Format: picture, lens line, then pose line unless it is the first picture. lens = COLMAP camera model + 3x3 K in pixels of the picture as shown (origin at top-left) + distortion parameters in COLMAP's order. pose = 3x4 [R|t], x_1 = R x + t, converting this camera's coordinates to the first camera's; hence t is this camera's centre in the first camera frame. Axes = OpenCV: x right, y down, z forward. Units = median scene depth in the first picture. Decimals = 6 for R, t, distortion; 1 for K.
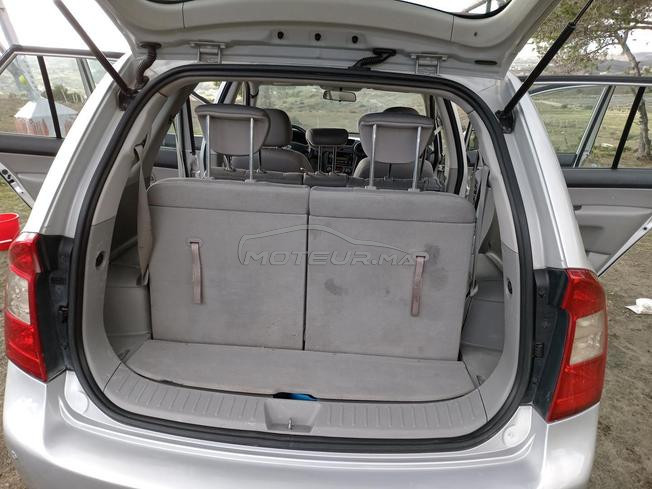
lens RADIAL K [[500.1, 0, 328.9], [0, 500.1, 245.4], [0, 0, 1]] dist [0.023923, -0.039184]
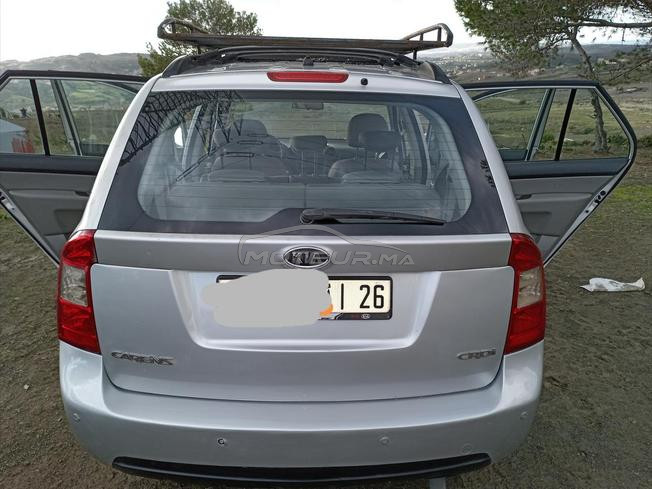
lens RADIAL K [[534.6, 0, 329.0], [0, 534.6, 244.5], [0, 0, 1]] dist [0.011462, -0.001360]
pose [[0.995457, -0.057043, 0.076228, -0.063657], [0.058952, 0.997995, -0.023033, 0.044992], [-0.074761, 0.027423, 0.996824, -0.215951]]
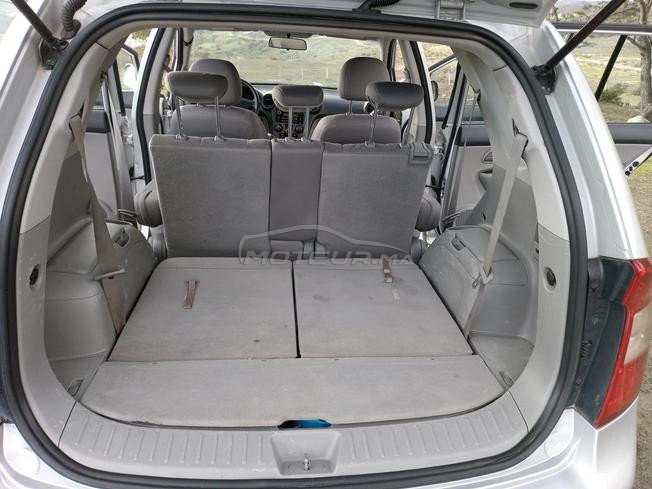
lens RADIAL K [[500.1, 0, 330.7], [0, 500.1, 246.4], [0, 0, 1]] dist [0.023923, -0.039184]
pose [[0.988093, -0.056743, 0.143012, -0.083746], [0.042464, 0.993981, 0.100987, -0.047073], [-0.147882, -0.093712, 0.984555, 0.137012]]
